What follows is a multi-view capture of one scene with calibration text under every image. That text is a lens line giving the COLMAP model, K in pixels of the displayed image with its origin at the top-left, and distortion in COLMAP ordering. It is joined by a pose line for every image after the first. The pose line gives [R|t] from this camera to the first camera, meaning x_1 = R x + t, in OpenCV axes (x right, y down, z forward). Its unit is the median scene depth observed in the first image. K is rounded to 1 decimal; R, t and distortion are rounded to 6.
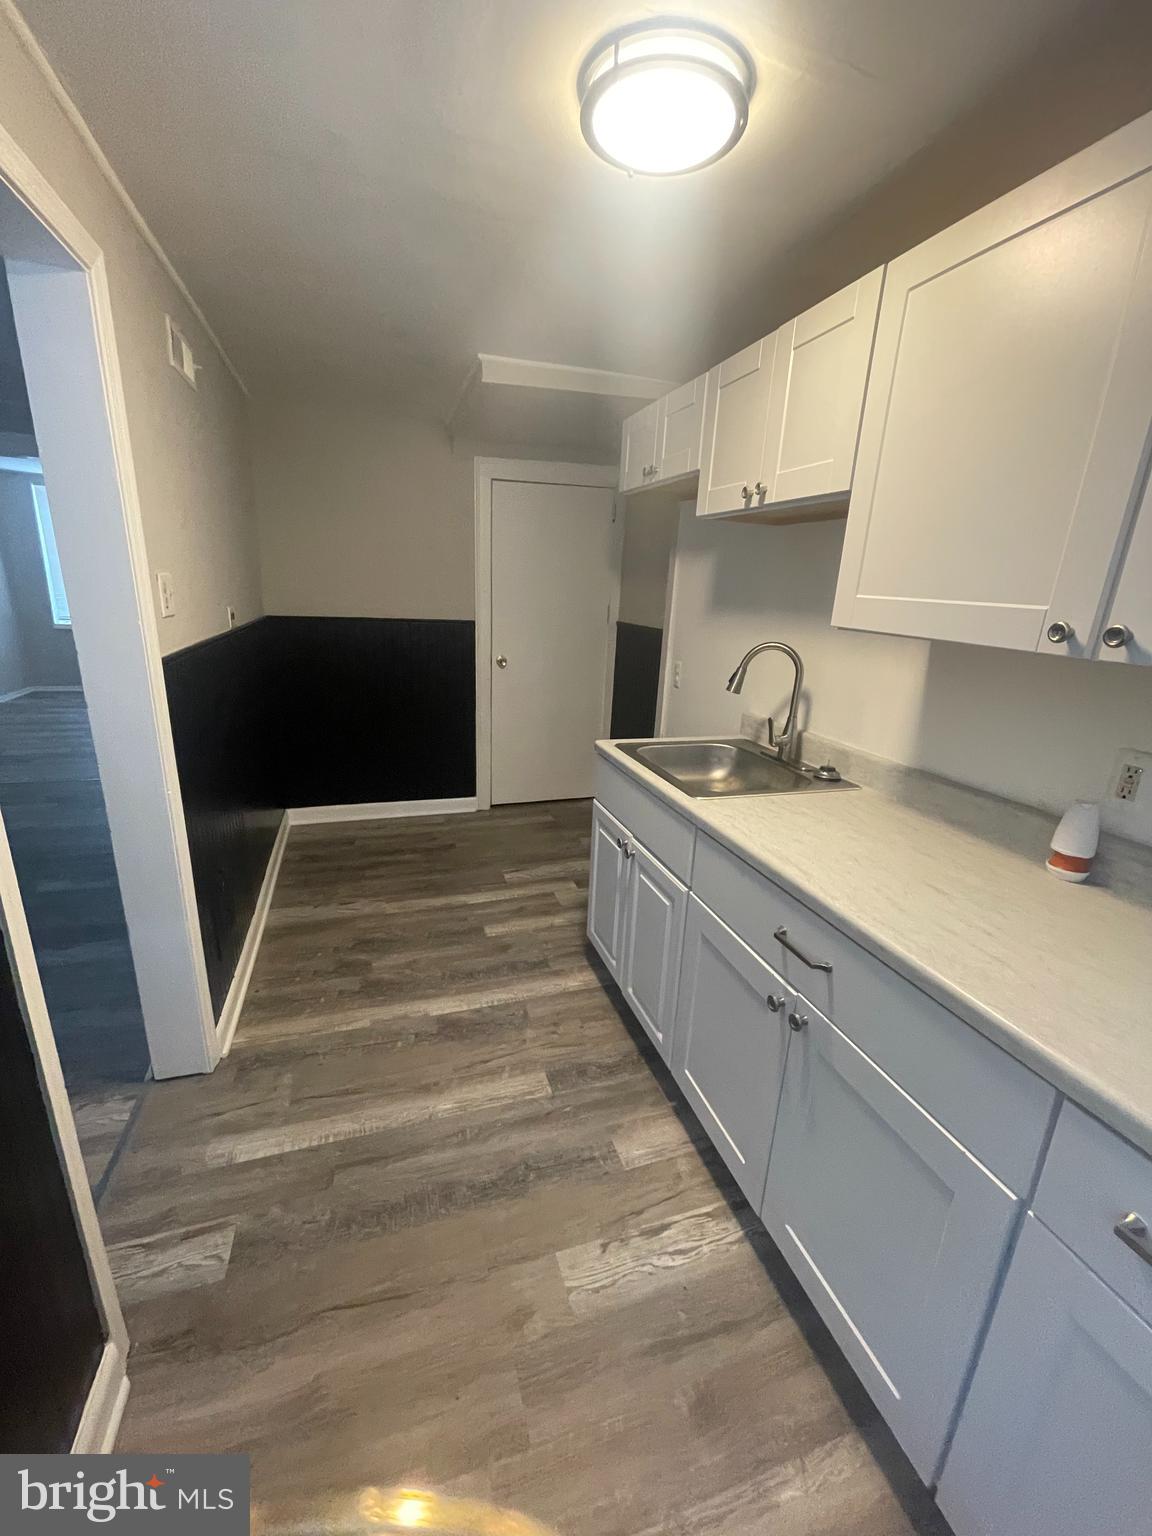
lens RADIAL K [[616.8, 0, 580.7], [0, 616.8, 767.3], [0, 0, 1]] dist [-0.003055, 0.002018]
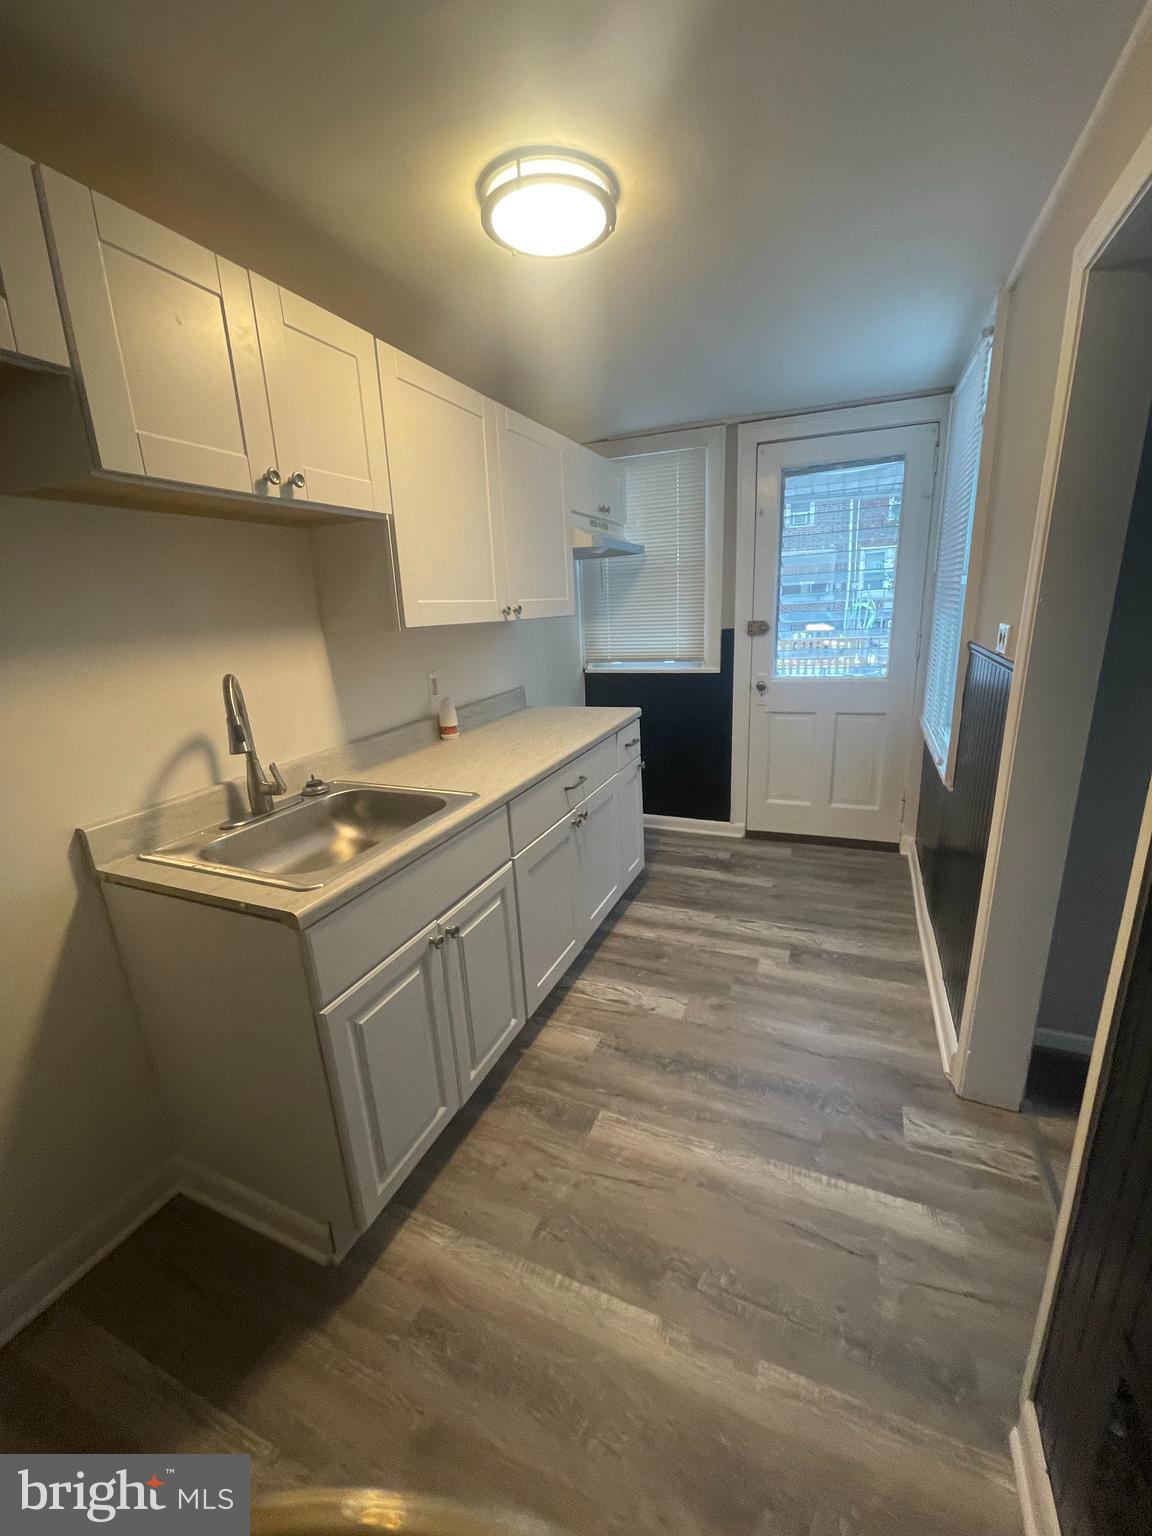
lens RADIAL K [[616.8, 0, 583.5], [0, 616.8, 765.0], [0, 0, 1]] dist [-0.003055, 0.002018]
pose [[-0.747128, -0.190545, 0.636783, -0.593364], [0.197056, 0.851461, 0.485987, -0.460063], [-0.634798, 0.488577, -0.598602, 1.450329]]
